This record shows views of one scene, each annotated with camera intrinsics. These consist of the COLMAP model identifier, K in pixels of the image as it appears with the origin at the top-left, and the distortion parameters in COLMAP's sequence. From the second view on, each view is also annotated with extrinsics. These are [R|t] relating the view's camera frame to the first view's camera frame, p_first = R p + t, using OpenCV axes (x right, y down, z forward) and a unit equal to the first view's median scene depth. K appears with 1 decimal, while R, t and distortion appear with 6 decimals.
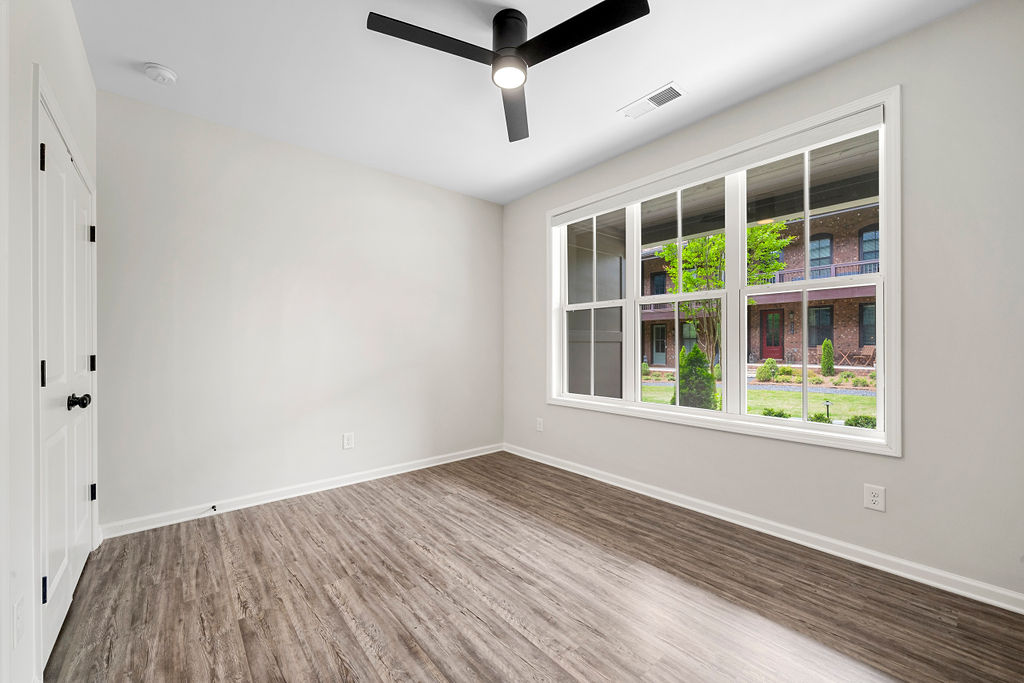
lens RADIAL K [[404.7, 0, 512.0], [0, 404.7, 341.5], [0, 0, 1]] dist [-0.000493, -0.000087]
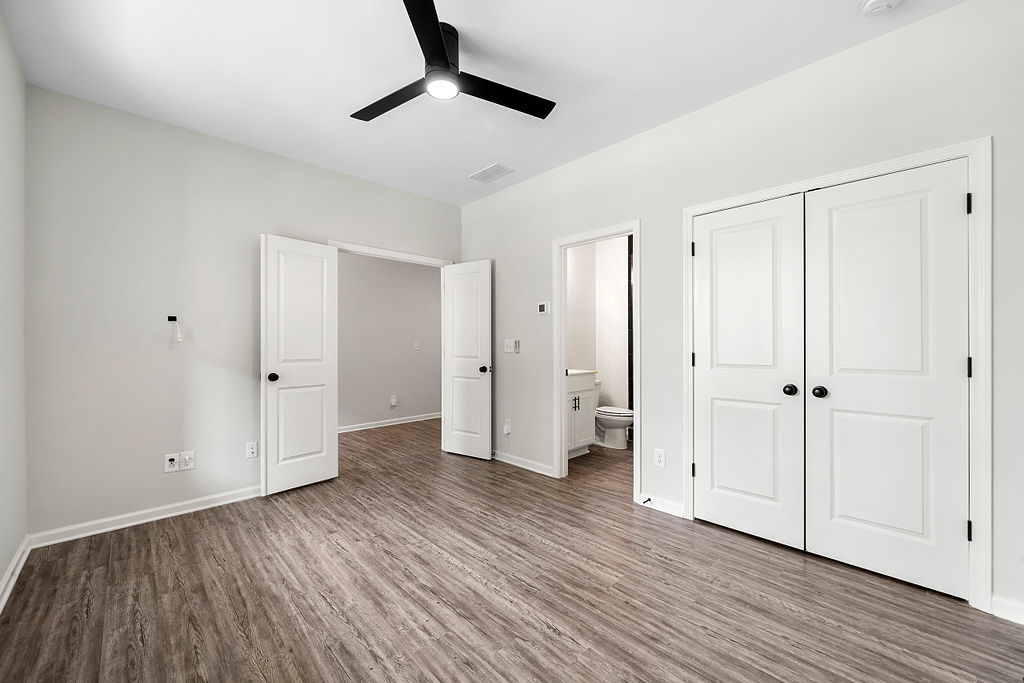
lens RADIAL K [[404.7, 0, 512.0], [0, 404.7, 341.5], [0, 0, 1]] dist [-0.000493, -0.000087]
pose [[-0.997966, 0.007123, -0.063351, -0.112097], [0.007847, 0.999907, -0.011184, 0.005543], [0.063265, -0.011658, -0.997929, 2.011075]]
